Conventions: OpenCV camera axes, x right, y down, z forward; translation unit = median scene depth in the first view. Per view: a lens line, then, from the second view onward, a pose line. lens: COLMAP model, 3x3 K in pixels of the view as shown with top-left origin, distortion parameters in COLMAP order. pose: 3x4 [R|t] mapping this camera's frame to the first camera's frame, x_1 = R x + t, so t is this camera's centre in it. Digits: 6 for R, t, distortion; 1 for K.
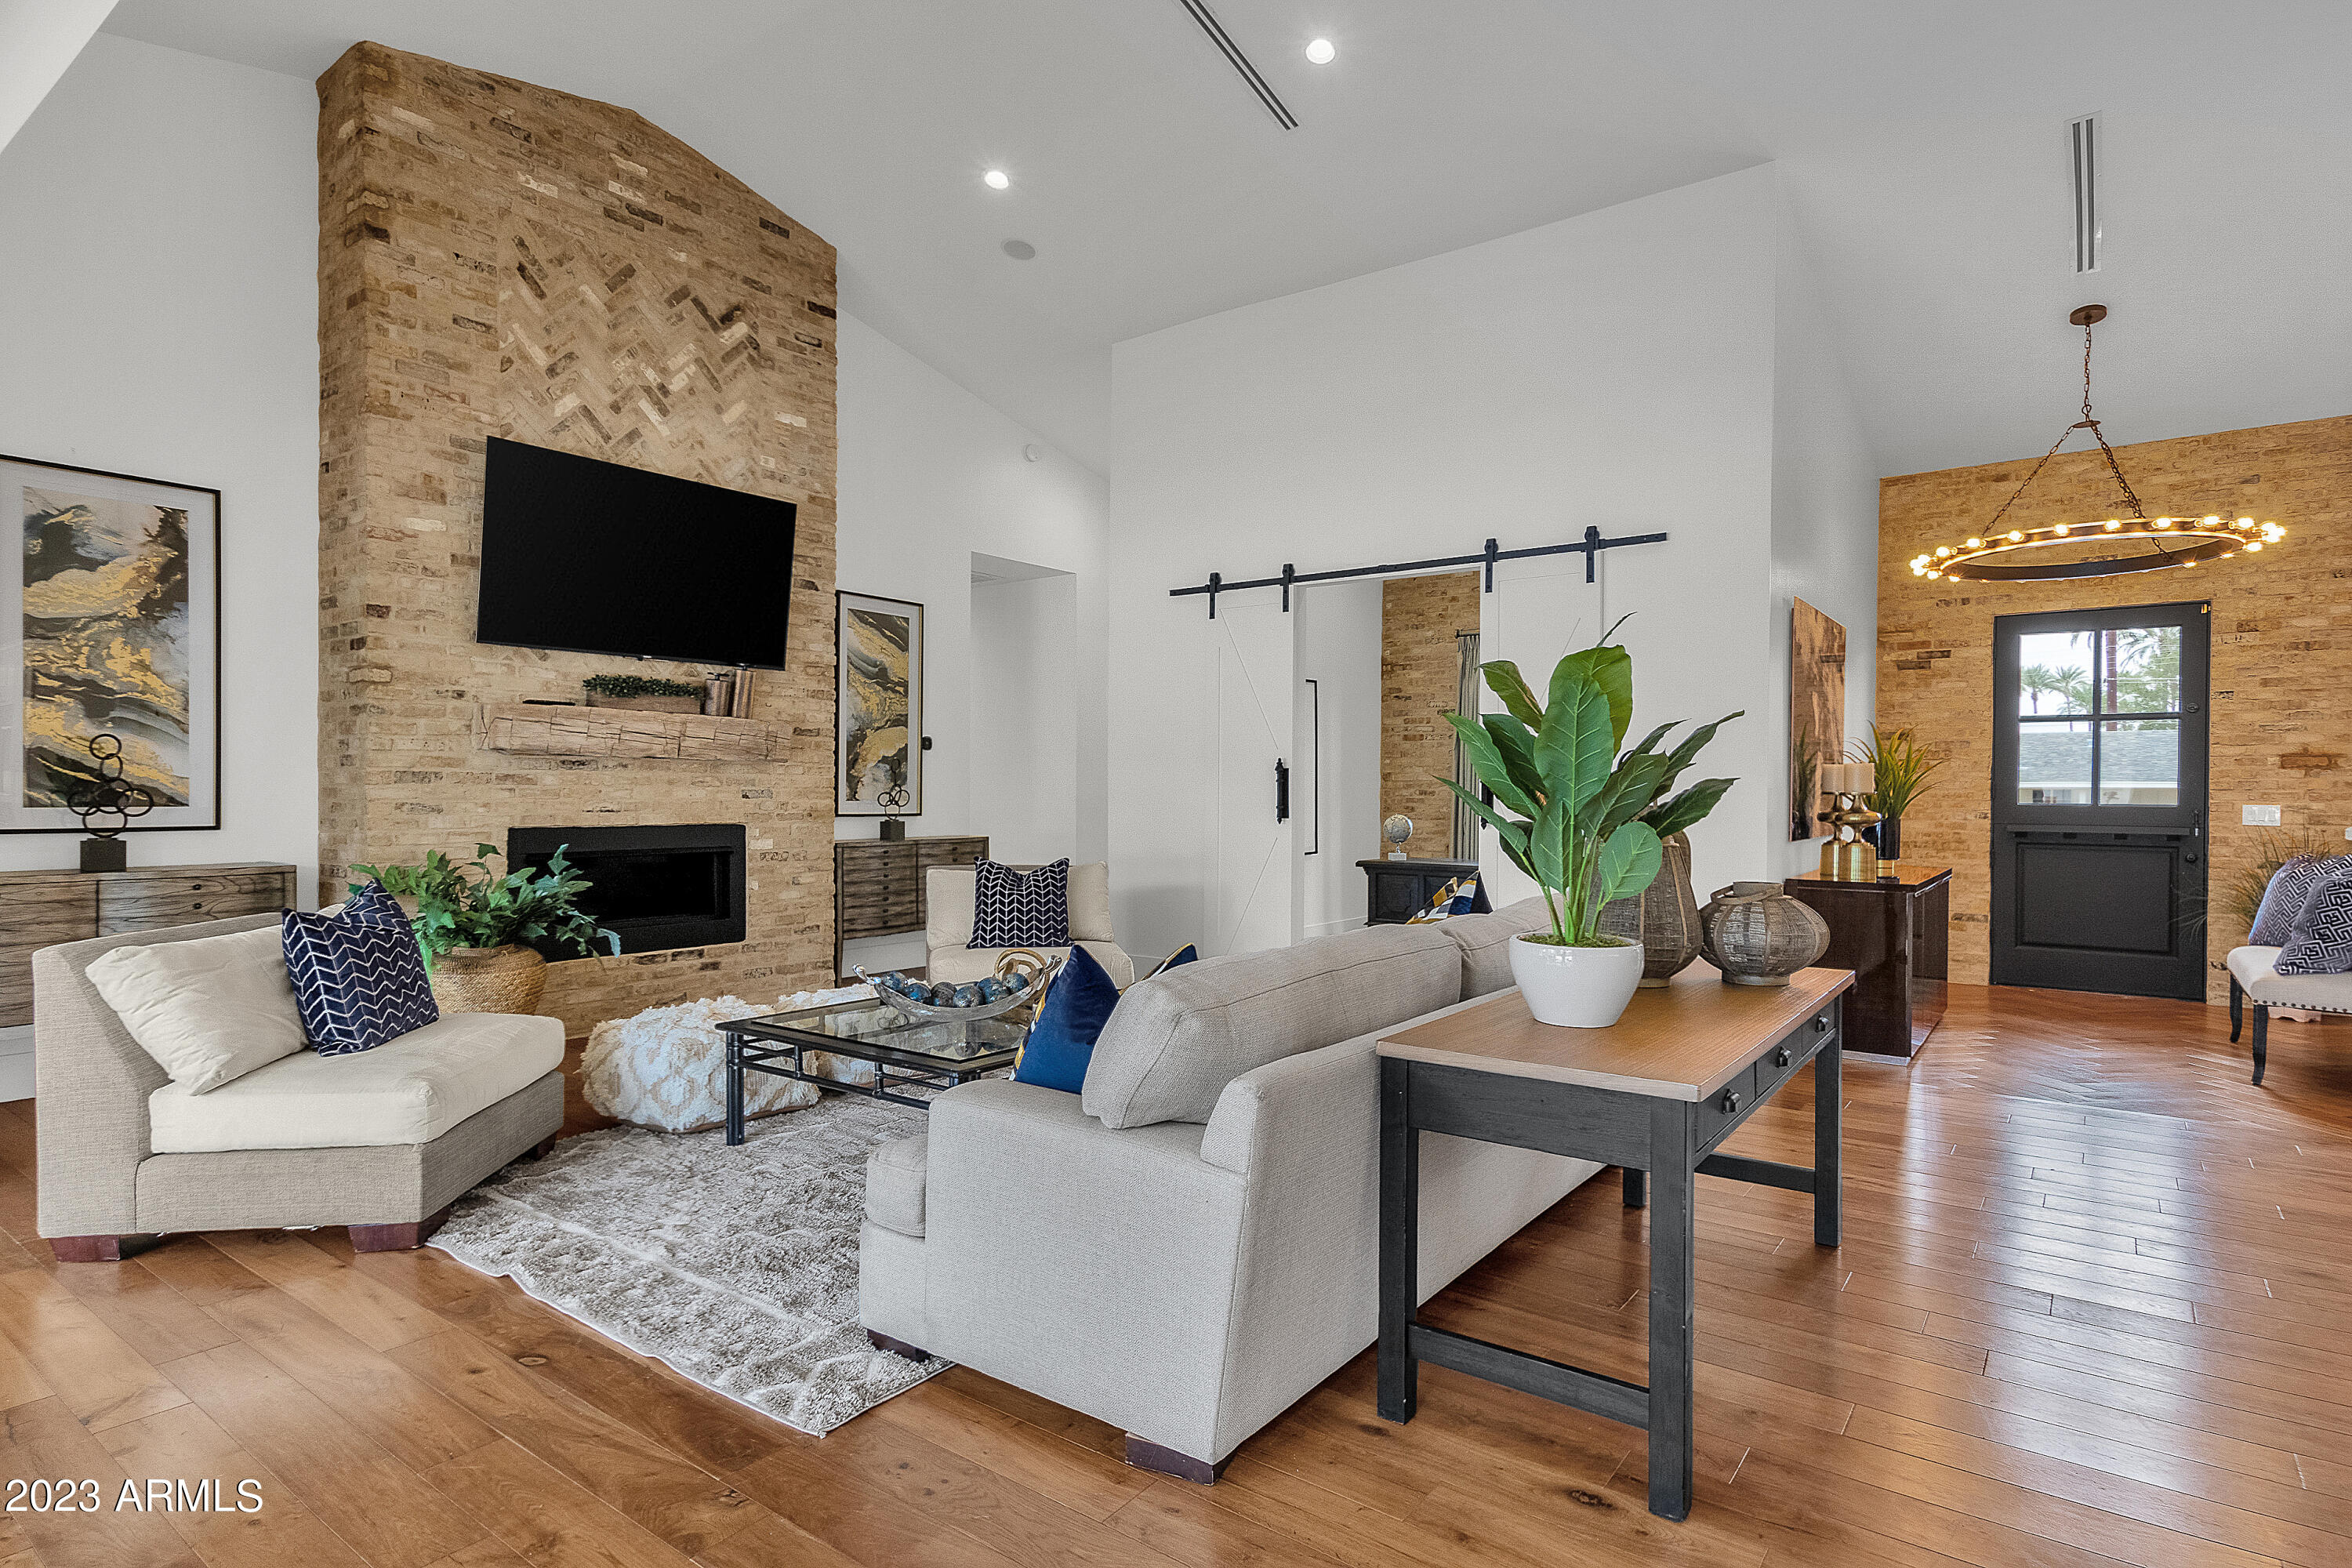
lens RADIAL K [[1245.9, 0, 1153.7], [0, 1245.9, 797.4], [0, 0, 1]] dist [0.021402, -0.011020]
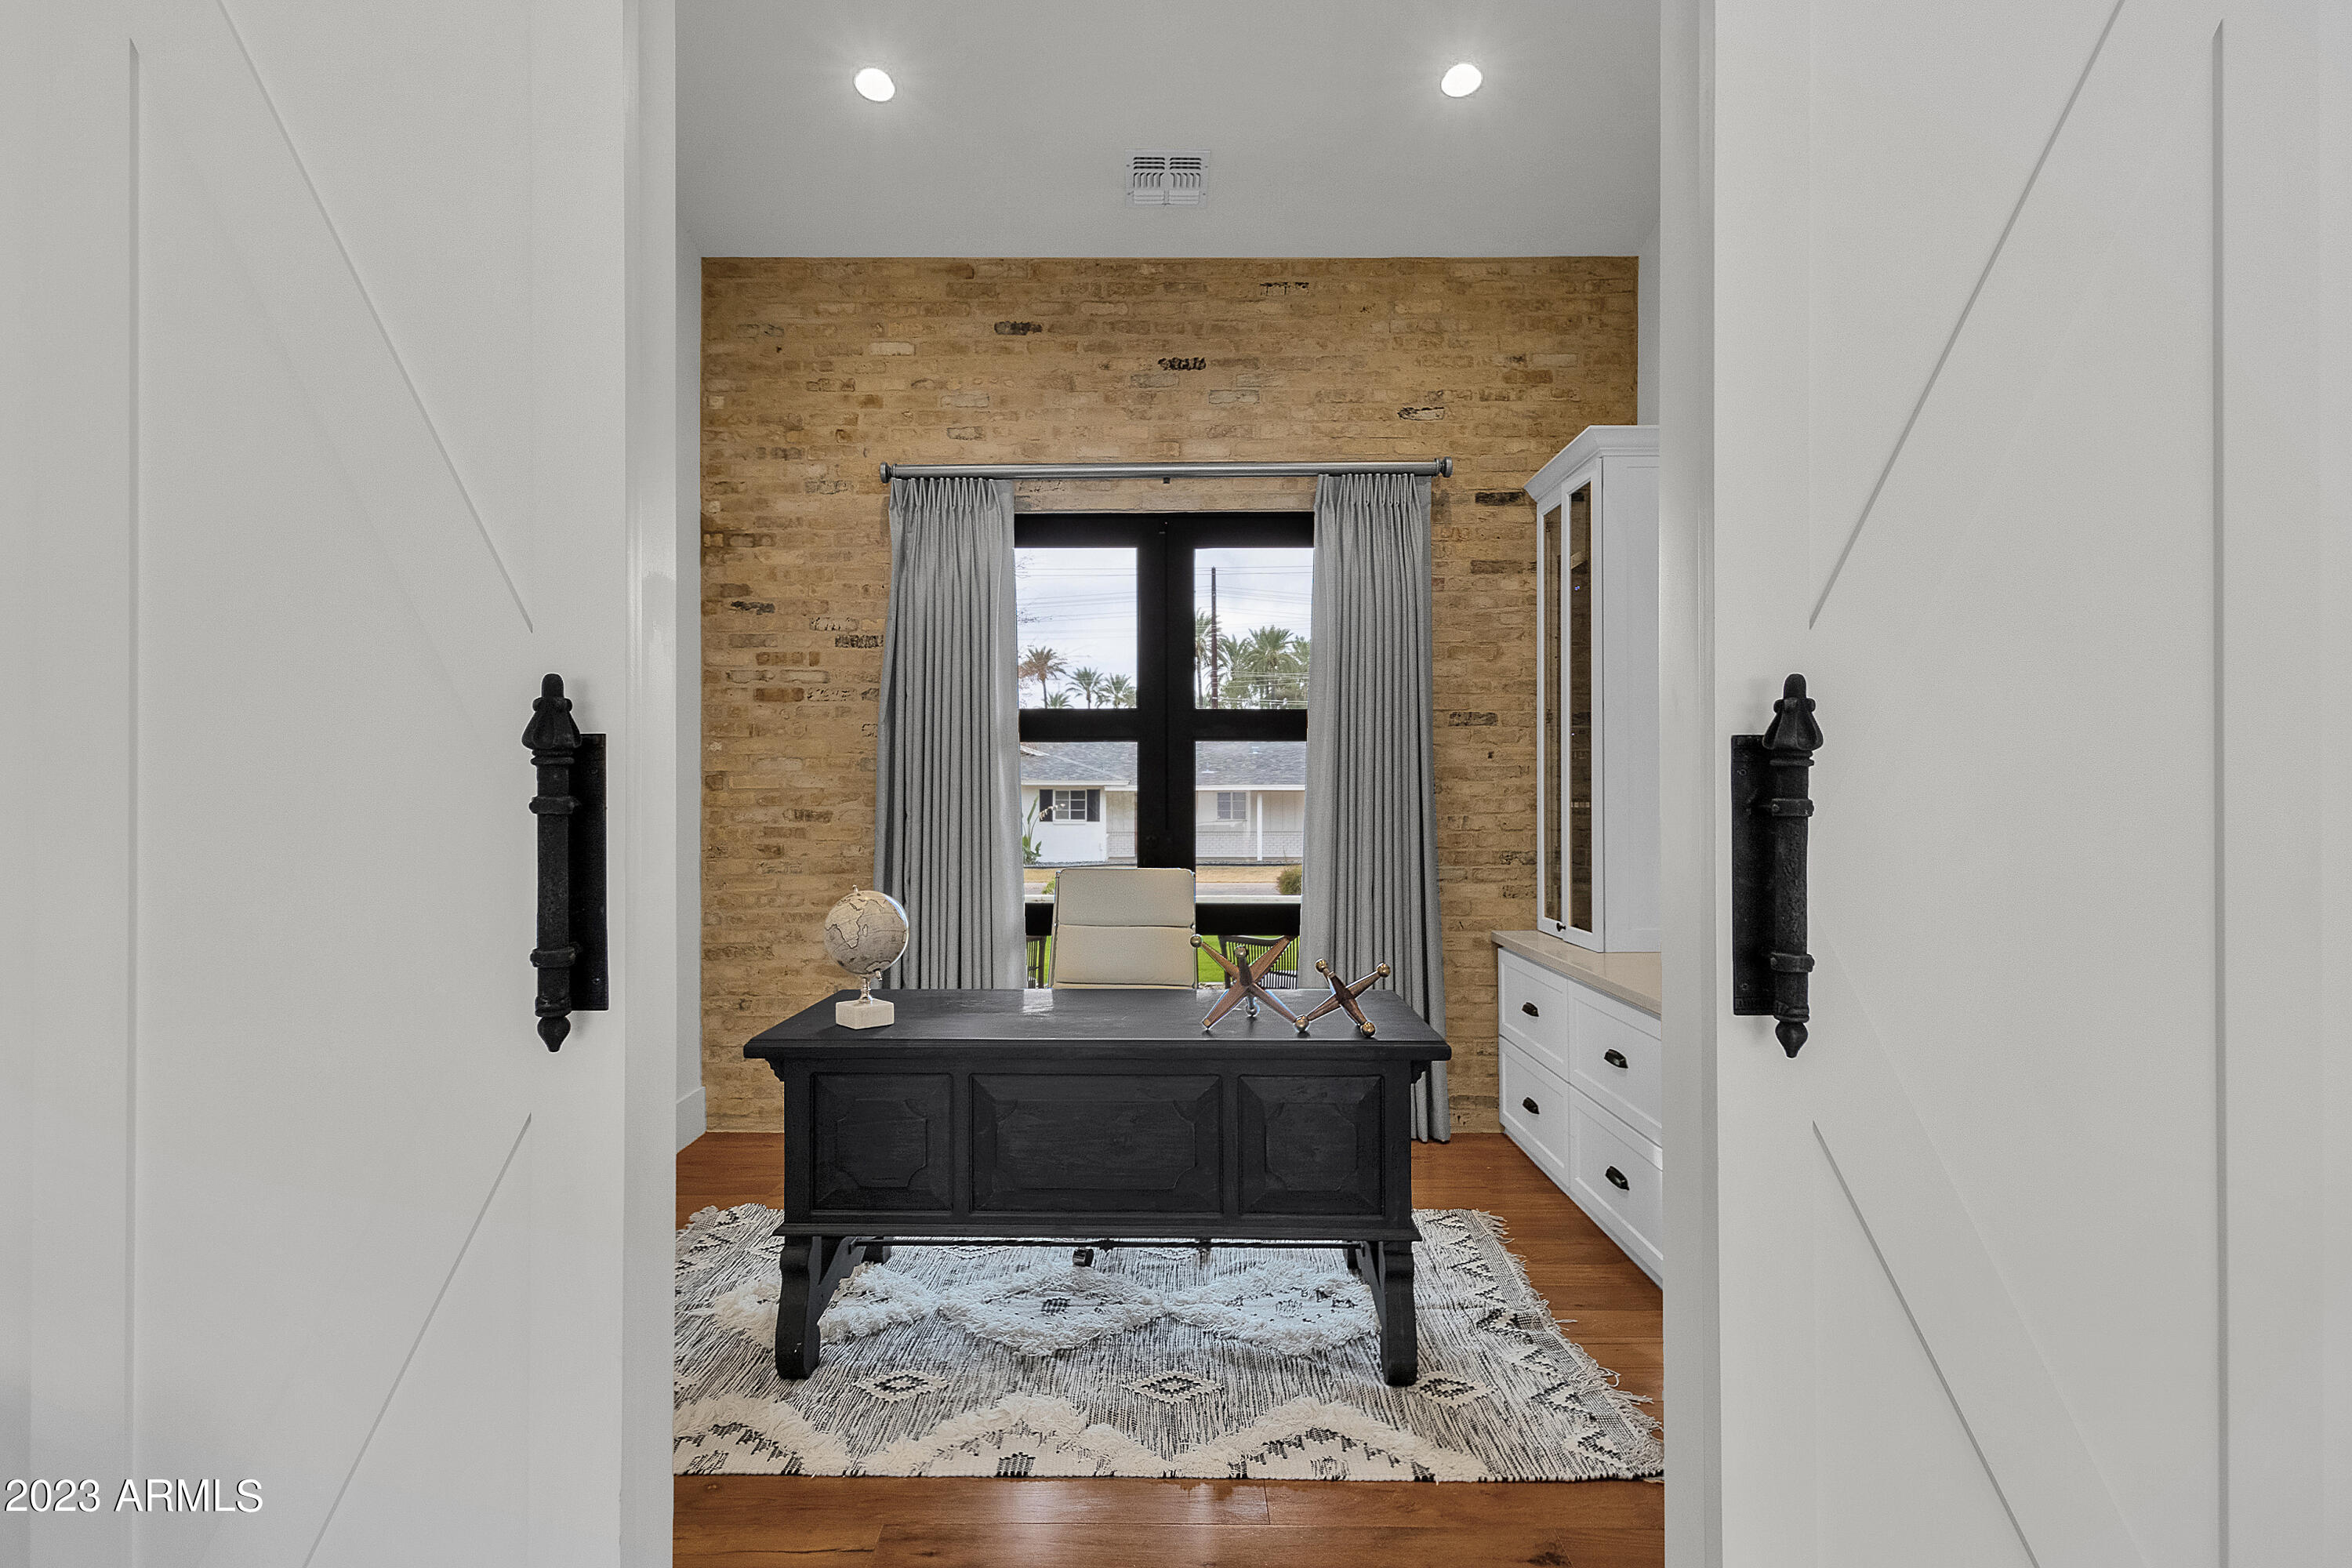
lens RADIAL K [[1245.9, 0, 1167.1], [0, 1245.9, 778.8], [0, 0, 1]] dist [0.021402, -0.011020]
pose [[0.791151, 0.000831, 0.611620, 0.066642], [0.009374, 0.999865, -0.013484, -0.015830], [-0.611549, 0.016401, 0.791037, 0.893379]]
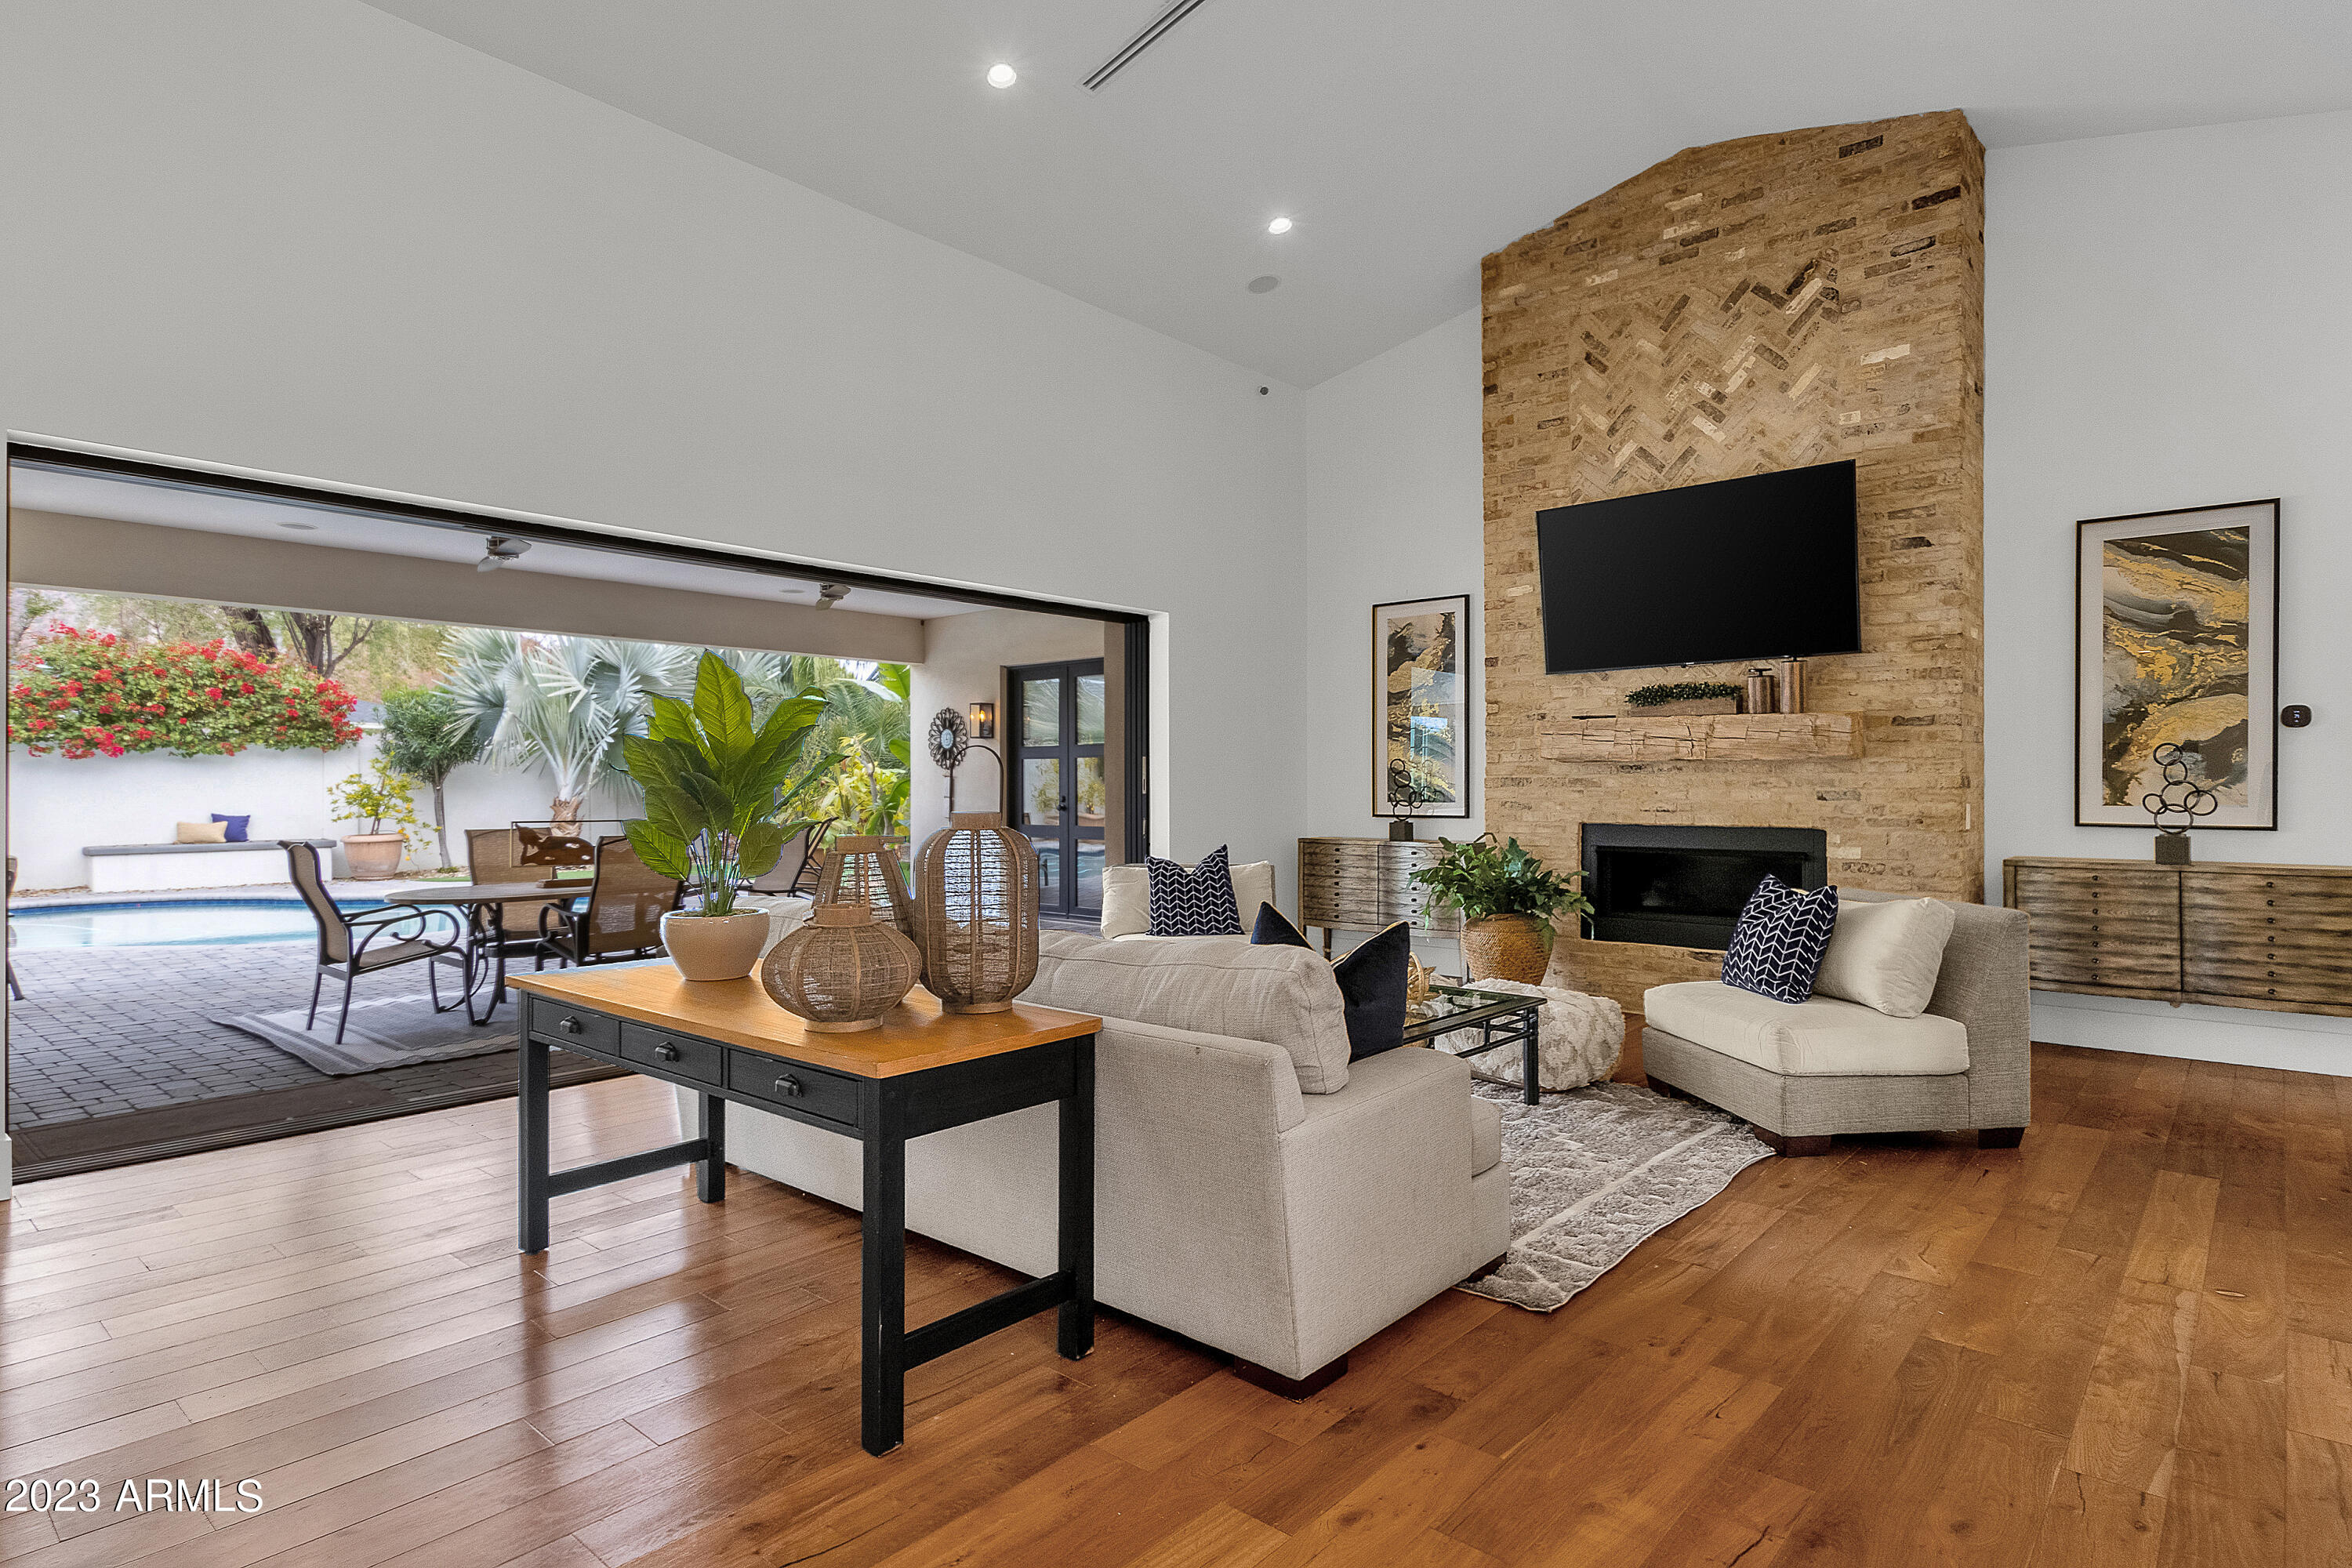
lens RADIAL K [[1245.9, 0, 1176.8], [0, 1245.9, 789.9], [0, 0, 1]] dist [0.021402, -0.011020]
pose [[-0.081810, -0.001175, -0.996647, 0.661300], [-0.004093, 0.999991, -0.000843, -0.004539], [0.996640, 0.004010, -0.081814, 0.651549]]
